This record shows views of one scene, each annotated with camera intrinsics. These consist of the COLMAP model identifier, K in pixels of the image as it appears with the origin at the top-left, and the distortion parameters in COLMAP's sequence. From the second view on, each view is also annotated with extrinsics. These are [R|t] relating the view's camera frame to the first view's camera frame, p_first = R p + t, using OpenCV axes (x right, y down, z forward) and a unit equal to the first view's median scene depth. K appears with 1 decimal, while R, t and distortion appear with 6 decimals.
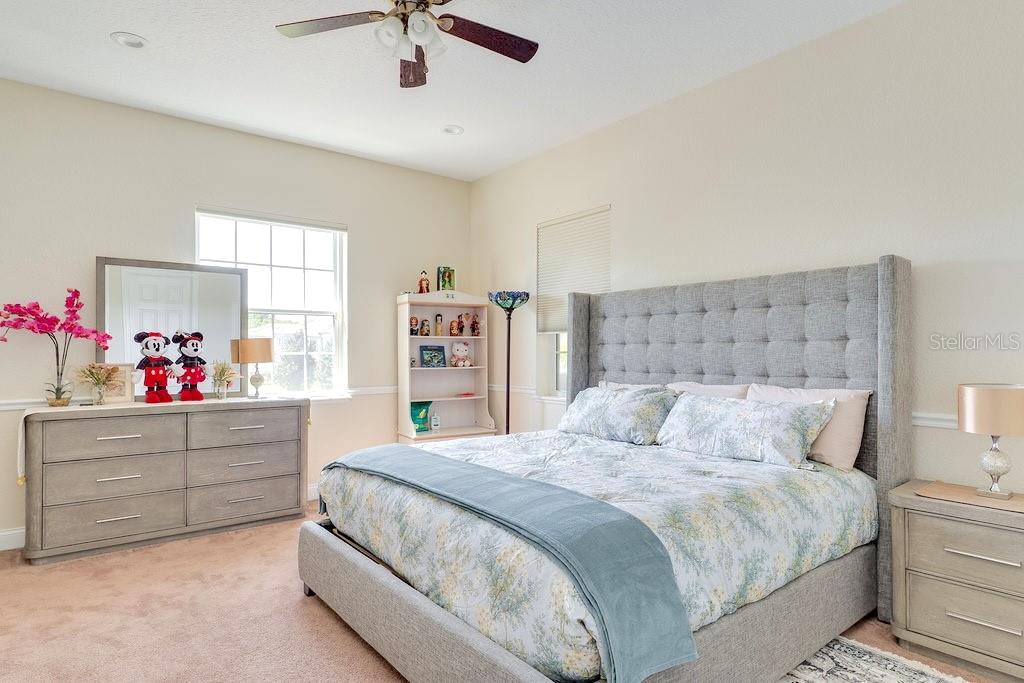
lens RADIAL K [[575.8, 0, 506.3], [0, 575.8, 358.5], [0, 0, 1]] dist [0.003918, 0.002380]
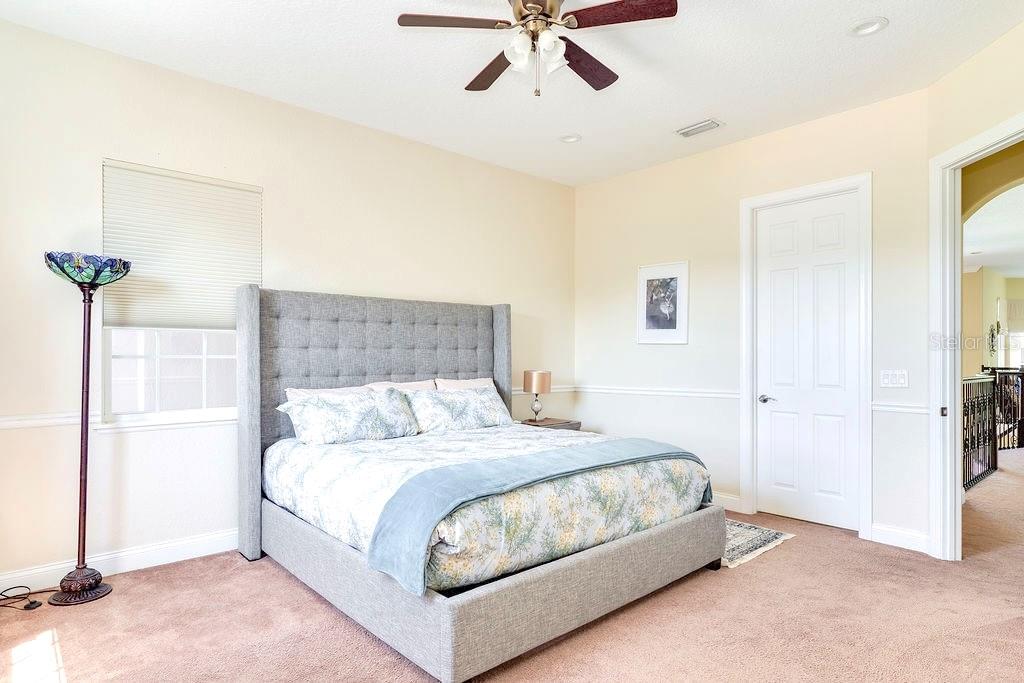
lens RADIAL K [[584.1, 0, 515.3], [0, 584.1, 374.8], [0, 0, 1]] dist [0.000720, 0.000359]
pose [[-0.085827, -0.032690, 0.995774, -0.932273], [0.011654, 0.999360, 0.033812, -0.010823], [-0.996242, 0.014507, -0.085391, 0.871624]]
